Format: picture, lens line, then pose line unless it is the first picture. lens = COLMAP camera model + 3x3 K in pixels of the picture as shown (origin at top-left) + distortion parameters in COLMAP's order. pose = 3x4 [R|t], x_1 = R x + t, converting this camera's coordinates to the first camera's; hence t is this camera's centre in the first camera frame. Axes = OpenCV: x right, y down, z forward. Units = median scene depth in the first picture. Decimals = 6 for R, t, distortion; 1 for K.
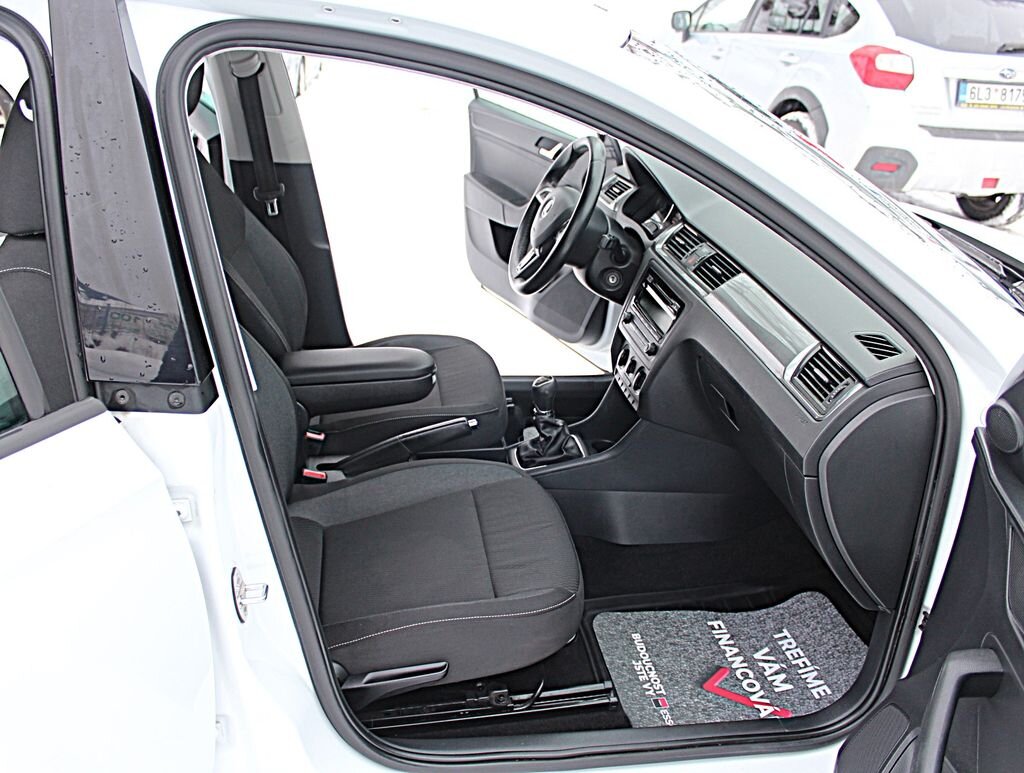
lens RADIAL K [[962.1, 0, 481.1], [0, 962.1, 378.1], [0, 0, 1]] dist [-0.085983, 0.000000]
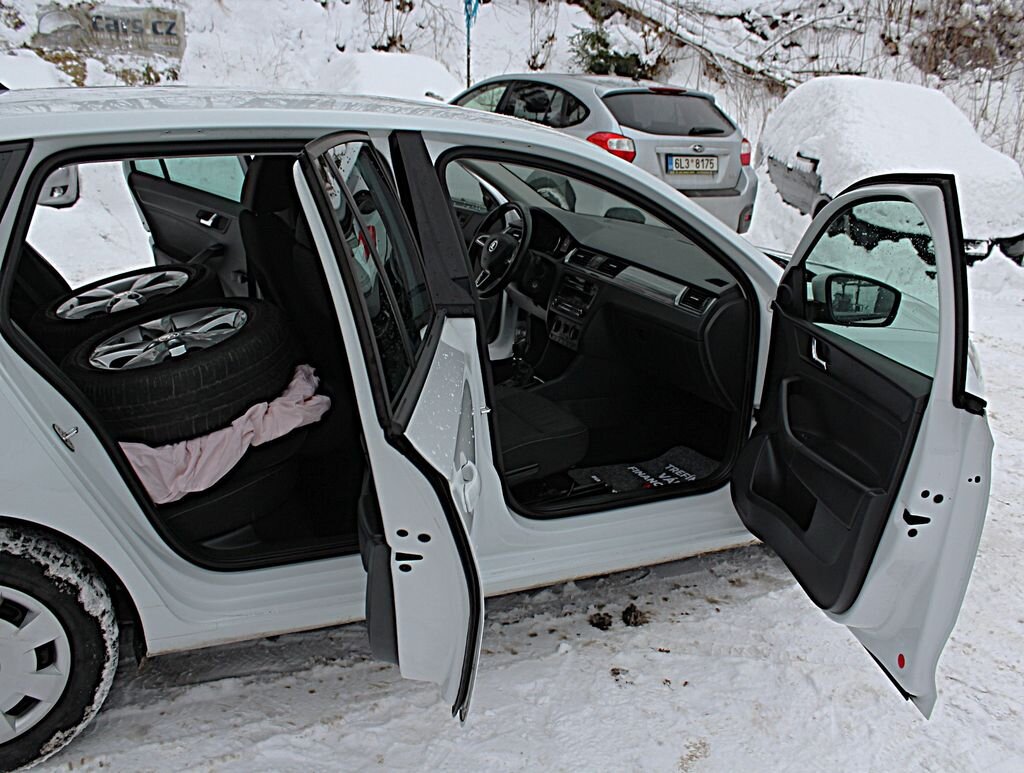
lens RADIAL K [[962.1, 0, 512.7], [0, 962.1, 381.4], [0, 0, 1]] dist [-0.085983, 0.000000]
pose [[0.941347, -0.104133, 0.320969, -0.499144], [0.130200, 0.989623, -0.060787, 0.175218], [-0.311308, 0.099012, 0.945137, -0.599893]]
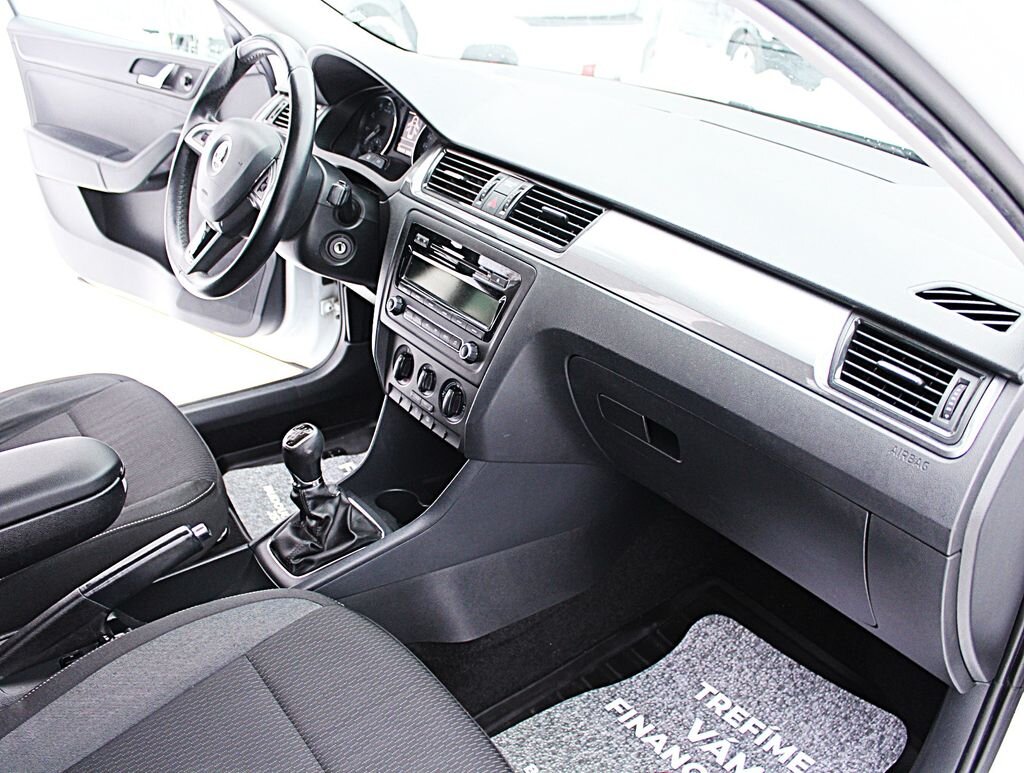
lens RADIAL K [[962.1, 0, 512.7], [0, 962.1, 386.7], [0, 0, 1]] dist [-0.085983, 0.000000]
pose [[0.873530, -0.229887, 0.429066, -0.071999], [0.195069, 0.972903, 0.124129, -0.077035], [-0.445975, -0.024733, 0.894704, 0.393920]]
